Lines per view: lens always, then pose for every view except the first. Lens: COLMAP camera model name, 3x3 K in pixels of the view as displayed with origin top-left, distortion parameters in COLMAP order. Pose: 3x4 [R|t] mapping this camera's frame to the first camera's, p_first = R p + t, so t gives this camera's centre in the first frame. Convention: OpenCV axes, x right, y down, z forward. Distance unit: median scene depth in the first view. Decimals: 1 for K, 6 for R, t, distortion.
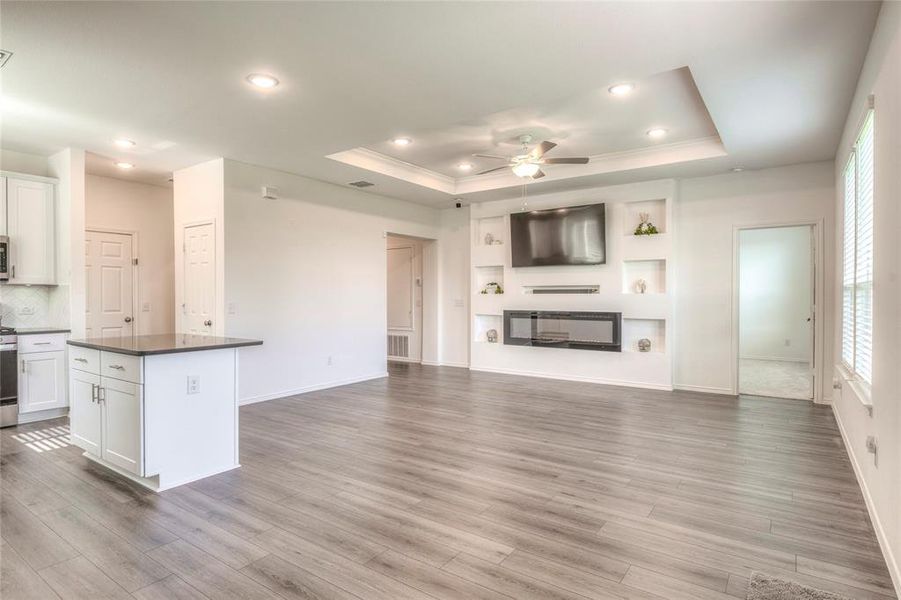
lens RADIAL K [[486.7, 0, 447.8], [0, 486.7, 297.8], [0, 0, 1]] dist [-0.002737, -0.003740]
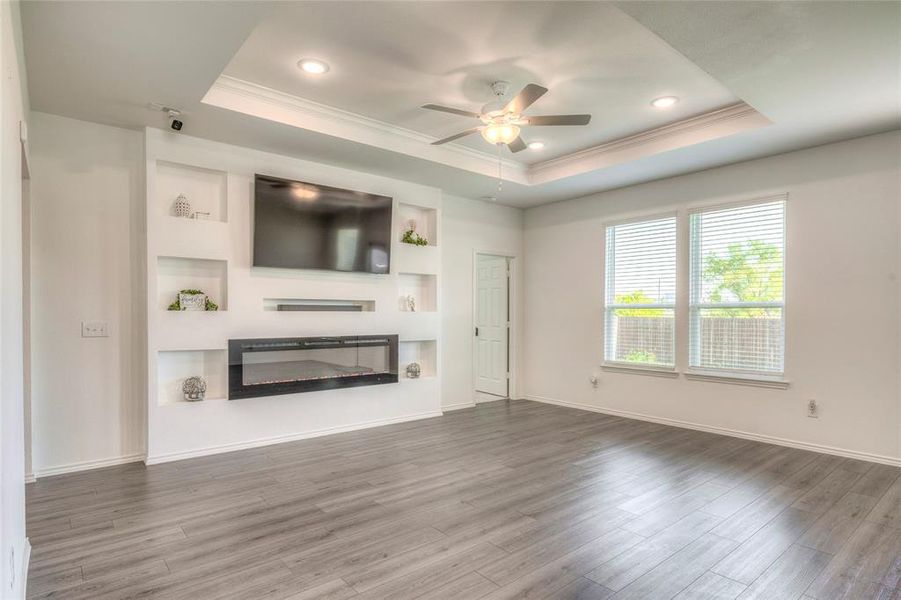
lens RADIAL K [[486.7, 0, 450.6], [0, 486.7, 317.4], [0, 0, 1]] dist [-0.002737, -0.003740]
pose [[0.261889, -0.006652, 0.965075, -0.408901], [0.002623, 0.999977, 0.006181, -0.003544], [-0.965094, 0.000913, 0.261901, 0.680239]]
